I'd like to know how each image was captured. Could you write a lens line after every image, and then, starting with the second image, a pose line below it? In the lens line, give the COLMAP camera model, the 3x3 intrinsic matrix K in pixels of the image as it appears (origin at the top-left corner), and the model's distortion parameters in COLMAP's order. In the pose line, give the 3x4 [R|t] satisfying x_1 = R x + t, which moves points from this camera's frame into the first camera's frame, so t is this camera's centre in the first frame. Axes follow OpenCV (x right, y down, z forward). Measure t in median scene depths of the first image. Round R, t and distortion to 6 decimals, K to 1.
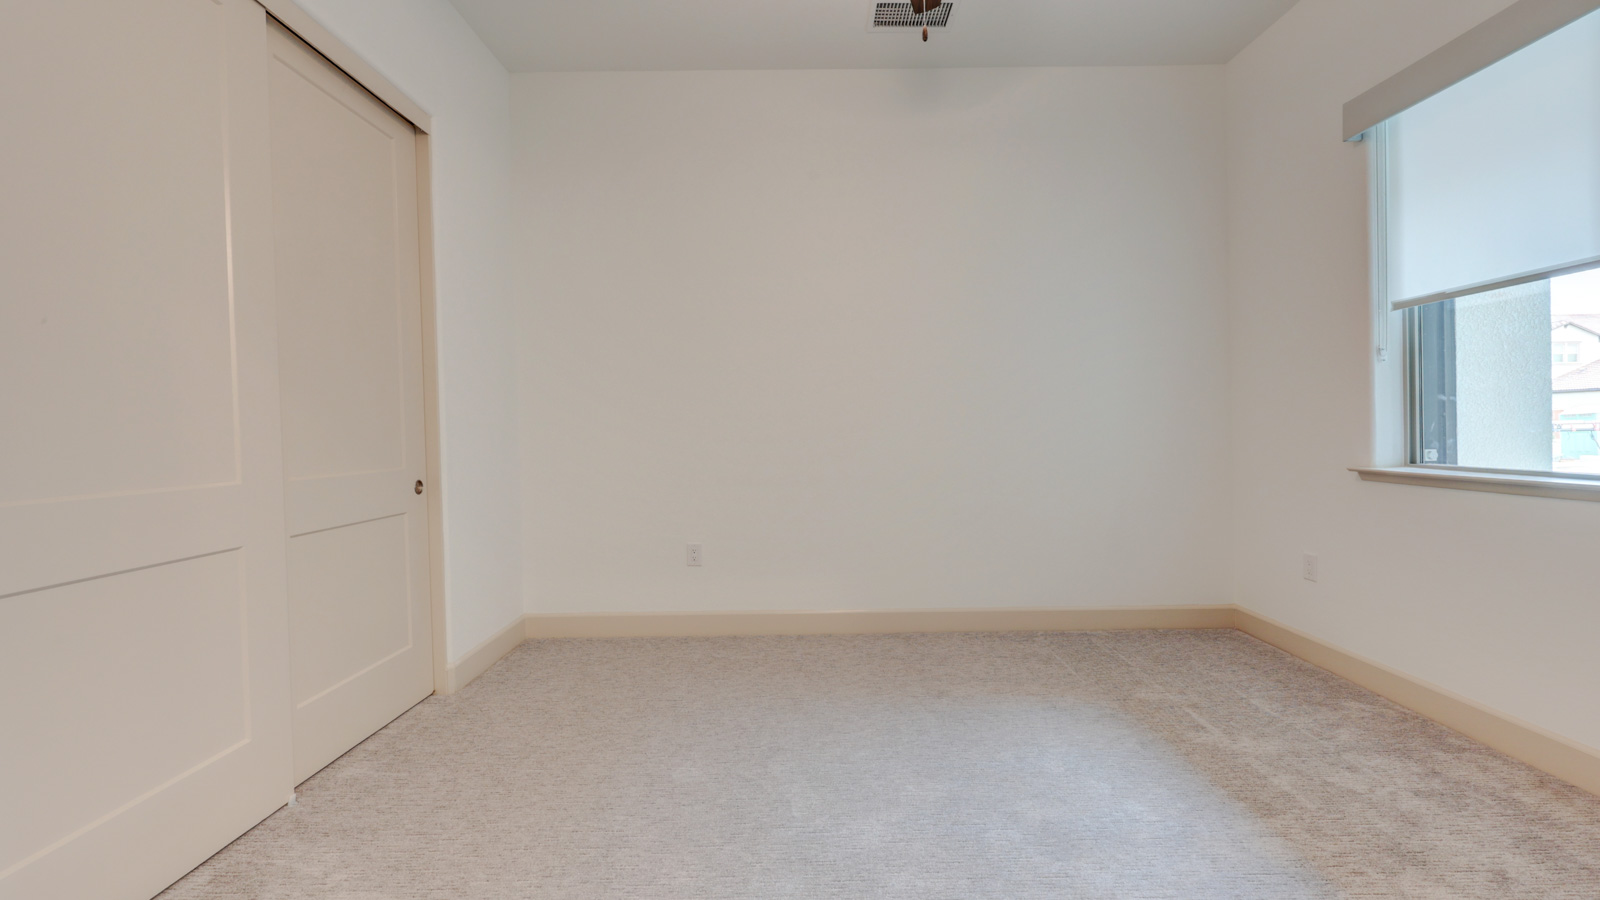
lens RADIAL K [[682.8, 0, 800.0], [0, 682.8, 450.0], [0, 0, 1]] dist [0.002898, 0.000286]
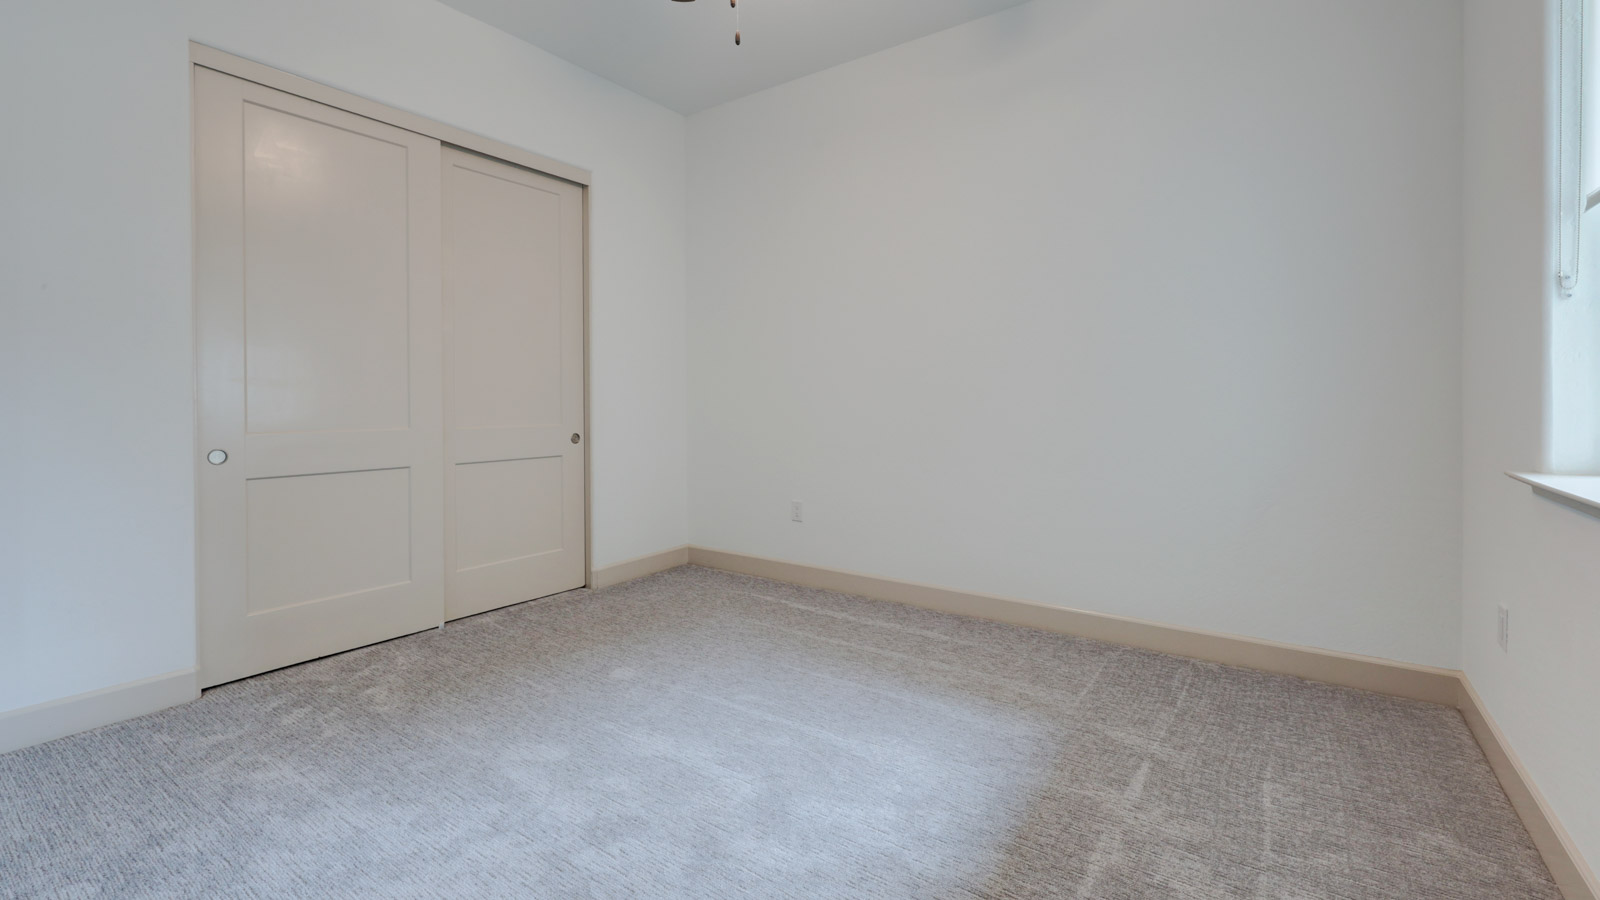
lens RADIAL K [[684.0, 0, 818.6], [0, 684.0, 419.4], [0, 0, 1]] dist [0.001195, 0.000105]
pose [[0.817636, 0.026805, -0.575111, 0.653054], [-0.024462, 0.999631, 0.011813, -0.013710], [0.575216, 0.004410, 0.817990, 0.131227]]
